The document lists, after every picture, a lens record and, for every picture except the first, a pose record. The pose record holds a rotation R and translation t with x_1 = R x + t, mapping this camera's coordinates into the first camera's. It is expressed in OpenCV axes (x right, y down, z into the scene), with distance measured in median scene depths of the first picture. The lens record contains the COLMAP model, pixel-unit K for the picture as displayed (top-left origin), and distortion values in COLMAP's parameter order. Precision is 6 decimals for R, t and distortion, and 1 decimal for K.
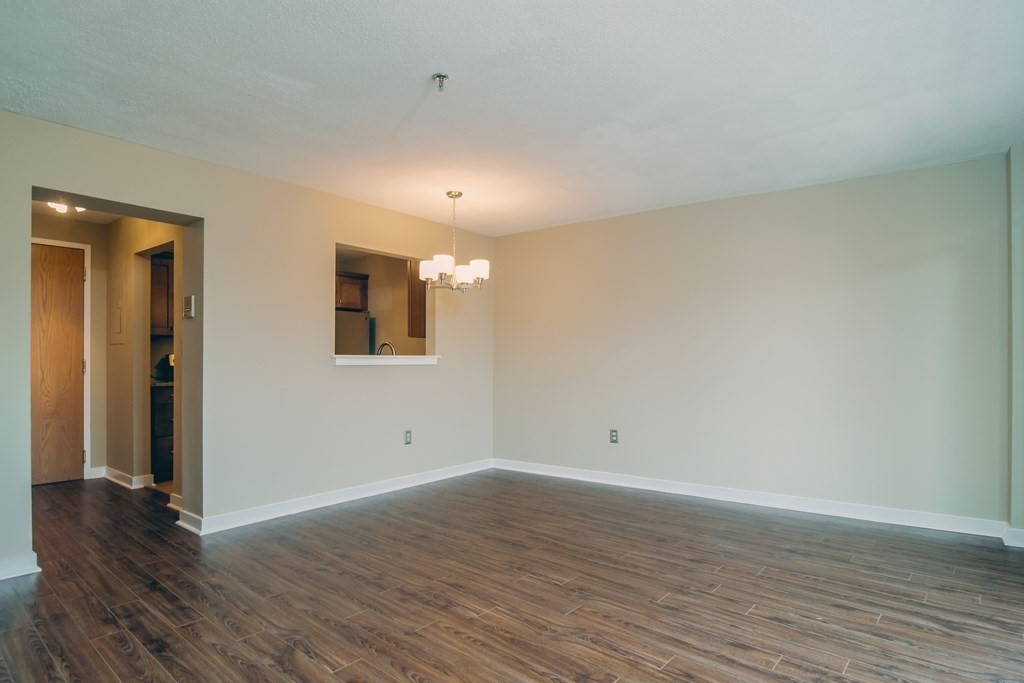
lens RADIAL K [[563.4, 0, 527.3], [0, 563.4, 355.3], [0, 0, 1]] dist [-0.004514, -0.009720]
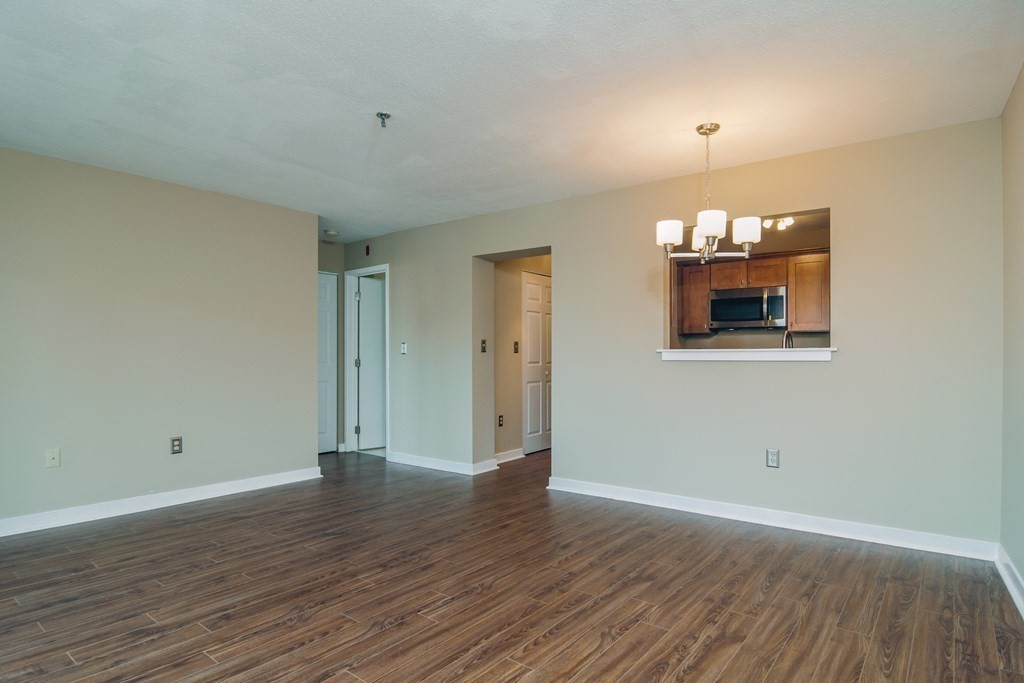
lens RADIAL K [[563.4, 0, 505.4], [0, 563.4, 341.2], [0, 0, 1]] dist [-0.004514, -0.009720]
pose [[0.006875, -0.022822, -0.999716, 0.901152], [0.009105, 0.999700, -0.022759, 0.007174], [0.999935, -0.008946, 0.007081, 1.084667]]
